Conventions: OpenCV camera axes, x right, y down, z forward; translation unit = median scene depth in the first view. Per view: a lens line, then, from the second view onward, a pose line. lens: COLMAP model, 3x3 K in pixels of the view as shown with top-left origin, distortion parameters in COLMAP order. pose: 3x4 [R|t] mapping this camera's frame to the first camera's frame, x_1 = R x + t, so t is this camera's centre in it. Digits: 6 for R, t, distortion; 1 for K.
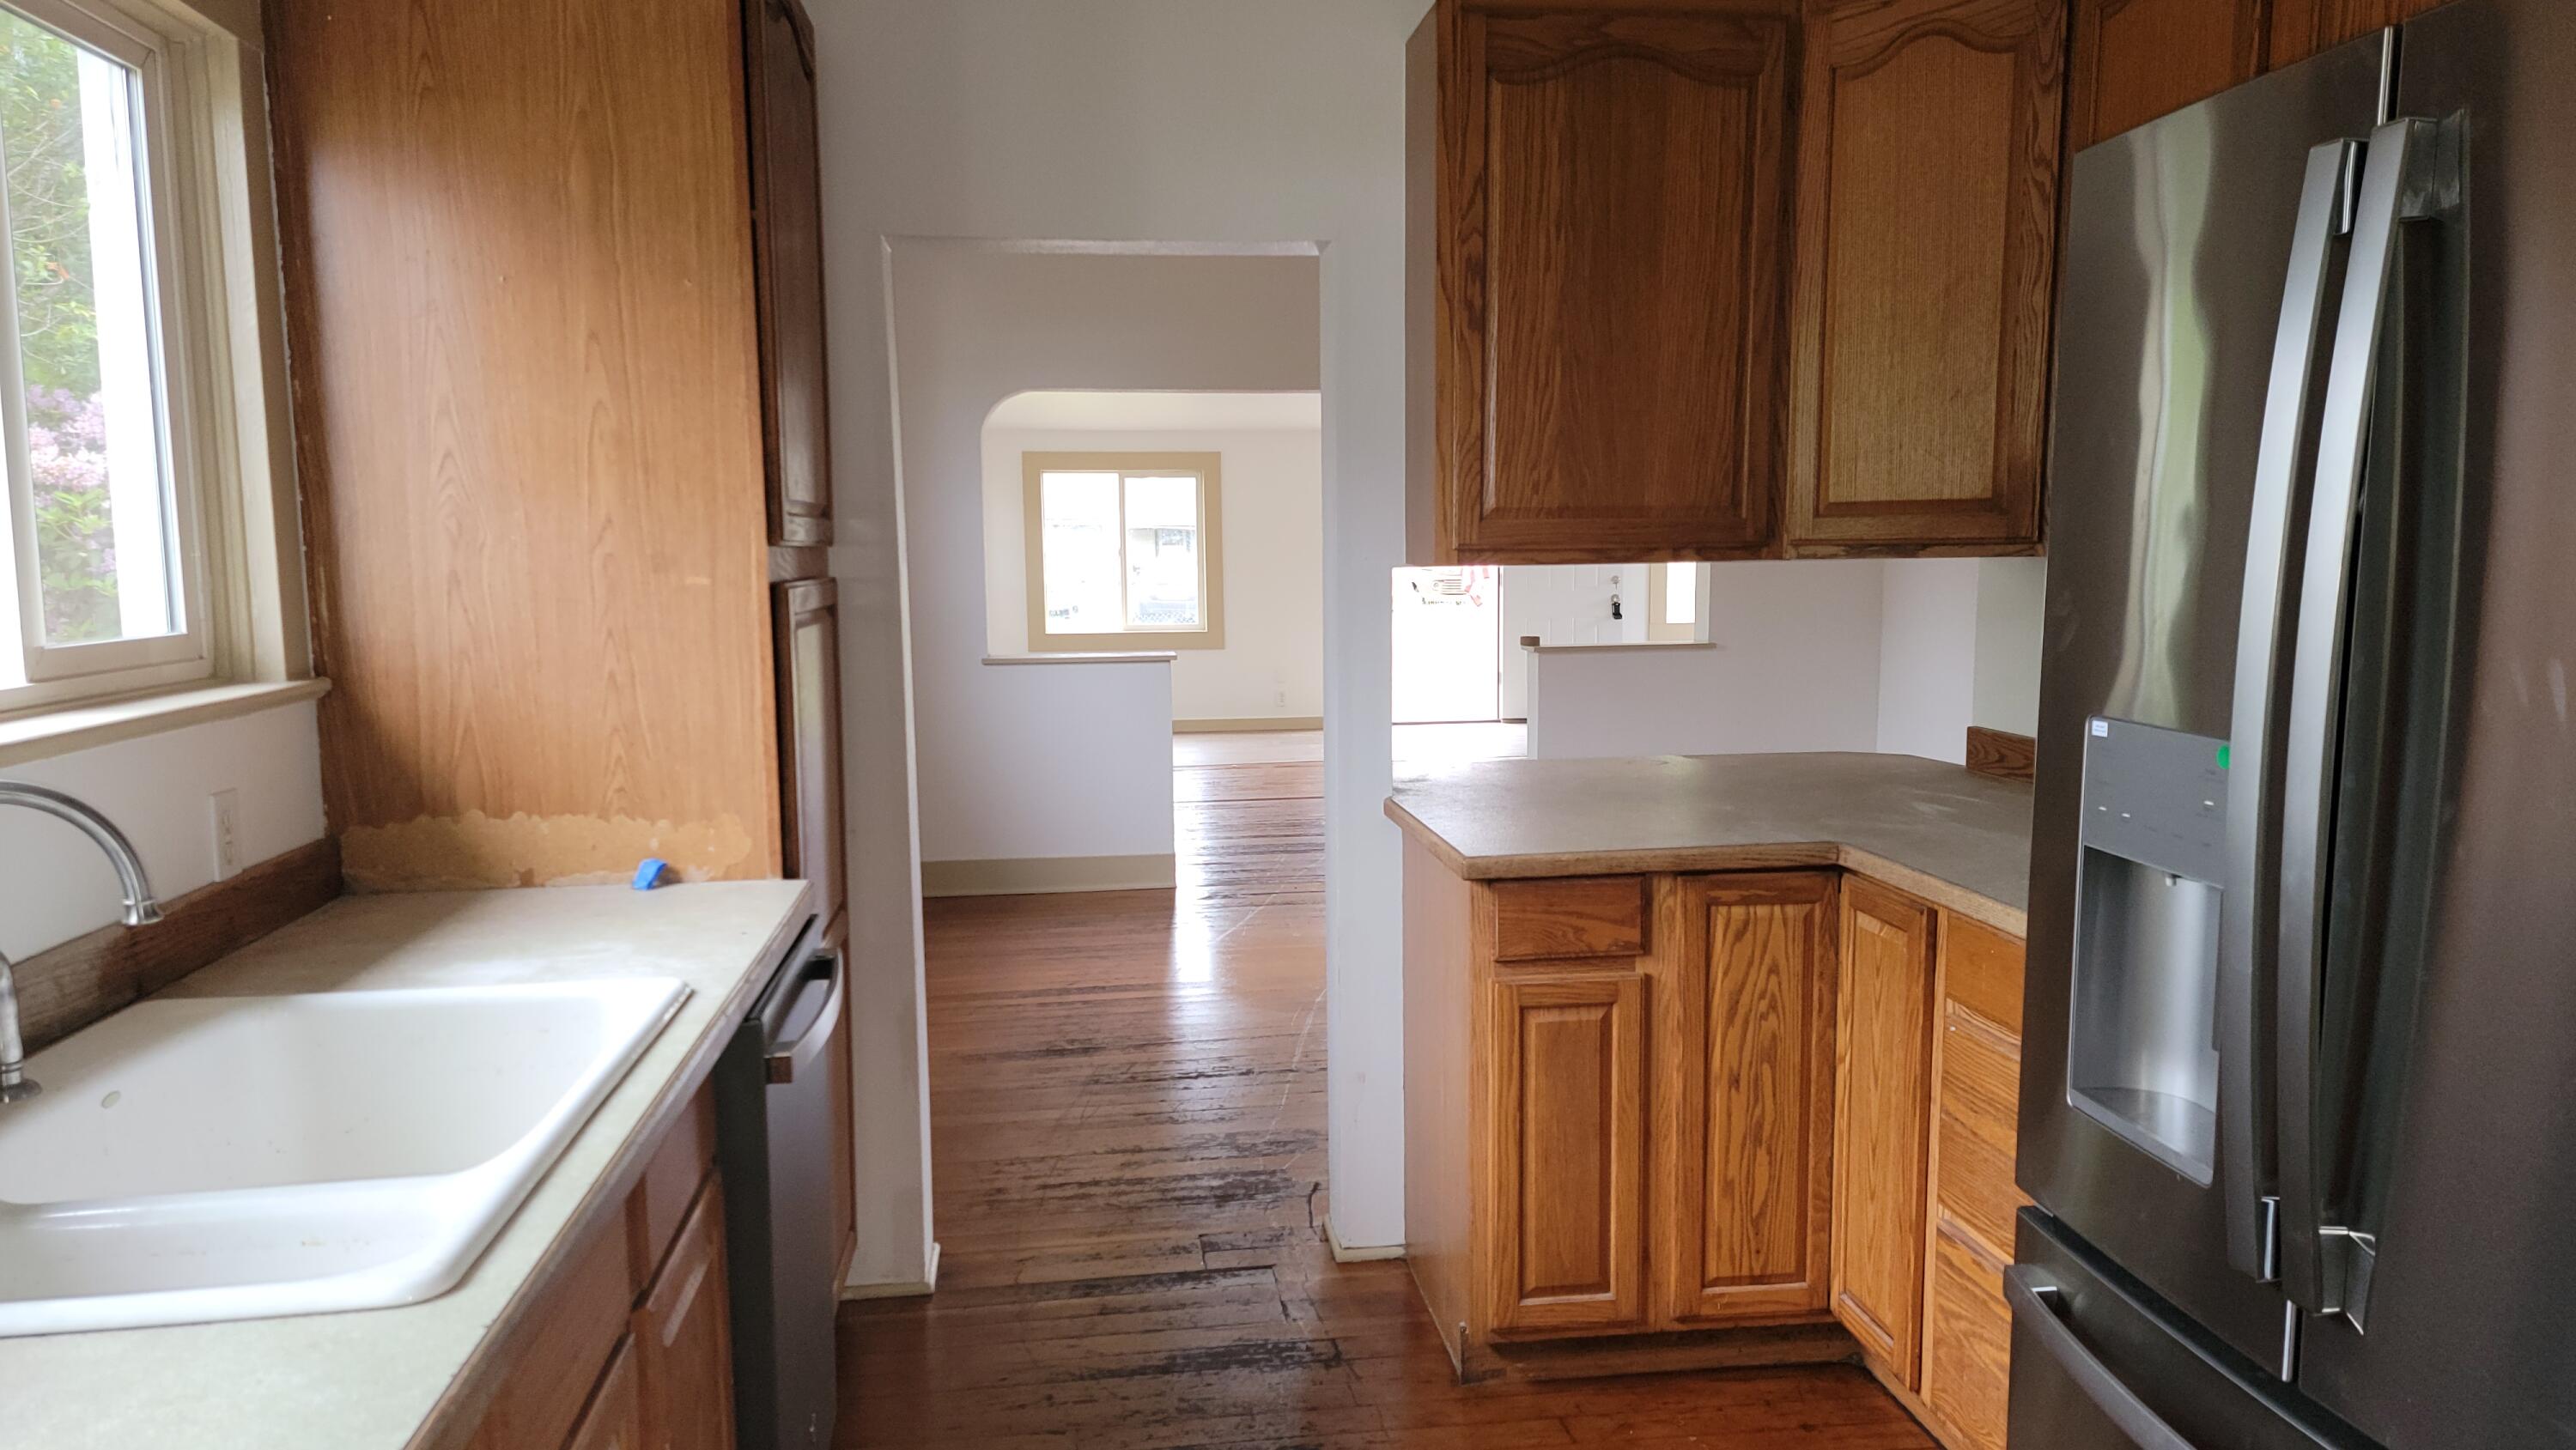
lens RADIAL K [[1785.2, 0, 1343.1], [0, 1785.2, 776.8], [0, 0, 1]] dist [0.090798, -0.077496]
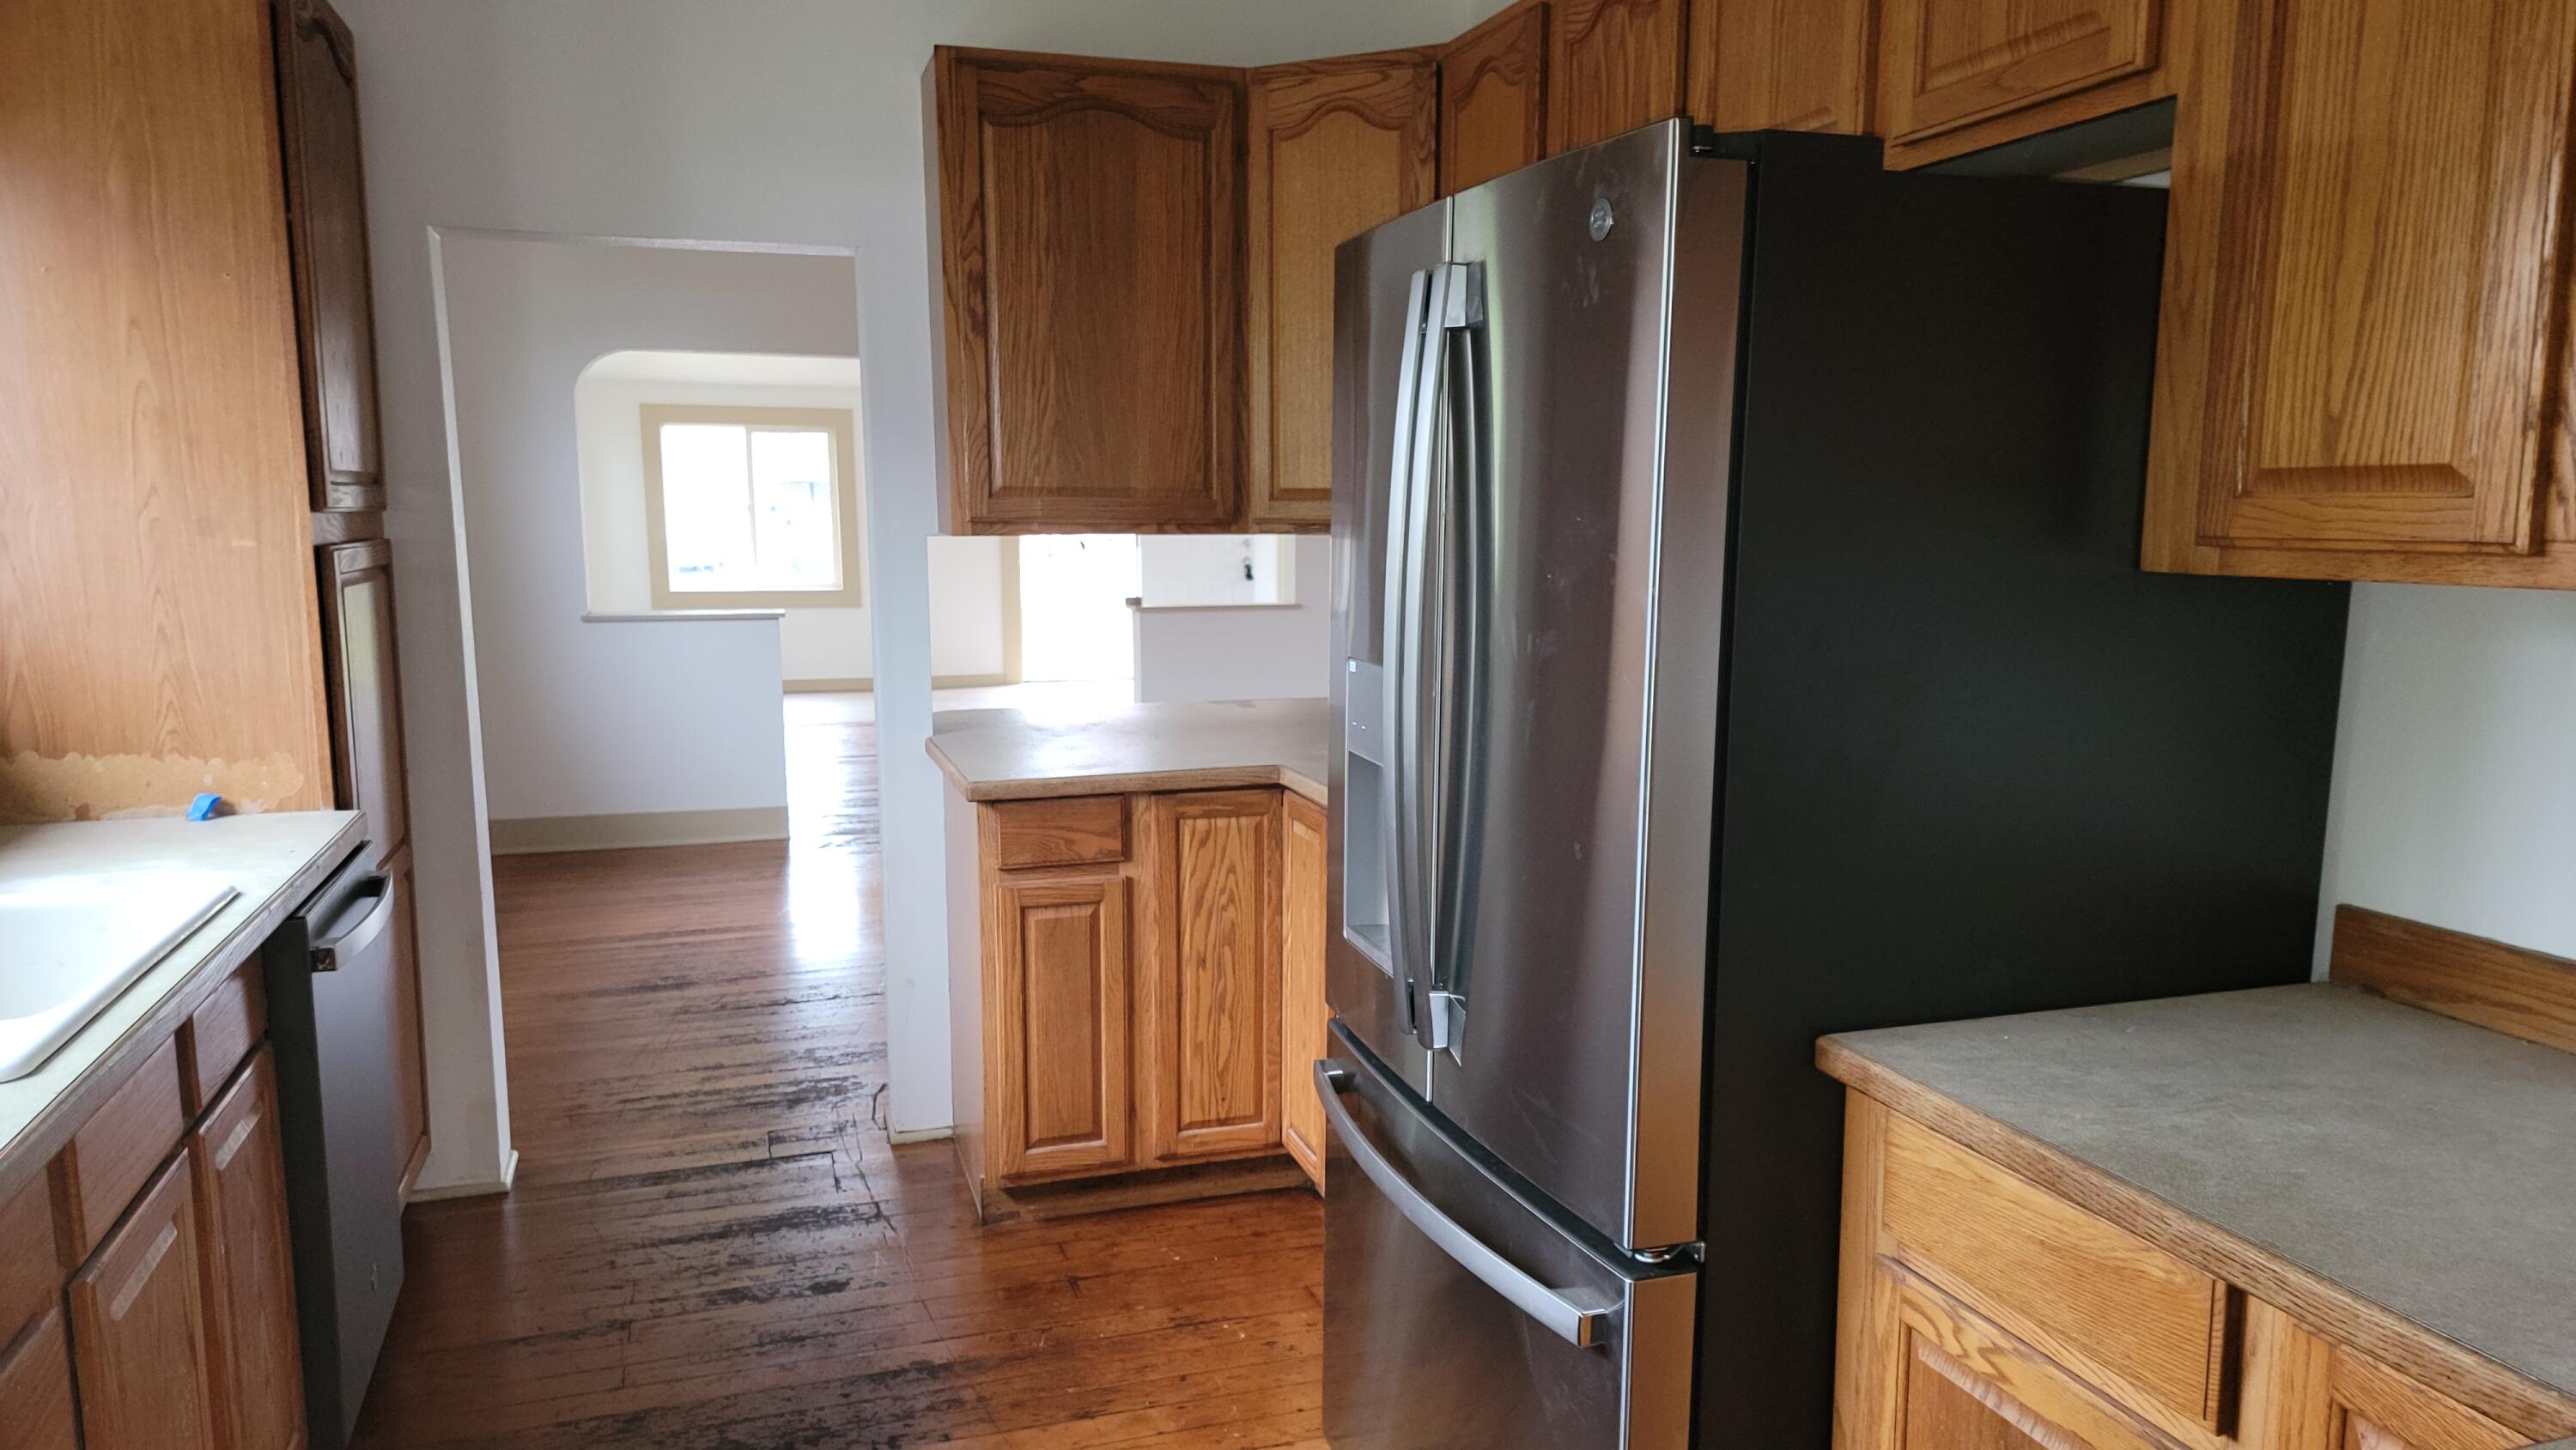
lens RADIAL K [[1785.2, 0, 1344.9], [0, 1785.2, 782.3], [0, 0, 1]] dist [0.090798, -0.077496]
pose [[0.983789, -0.016681, 0.178551, 0.095942], [0.012131, 0.999574, 0.026545, 0.015381], [-0.178918, -0.023949, 0.983572, -0.209336]]
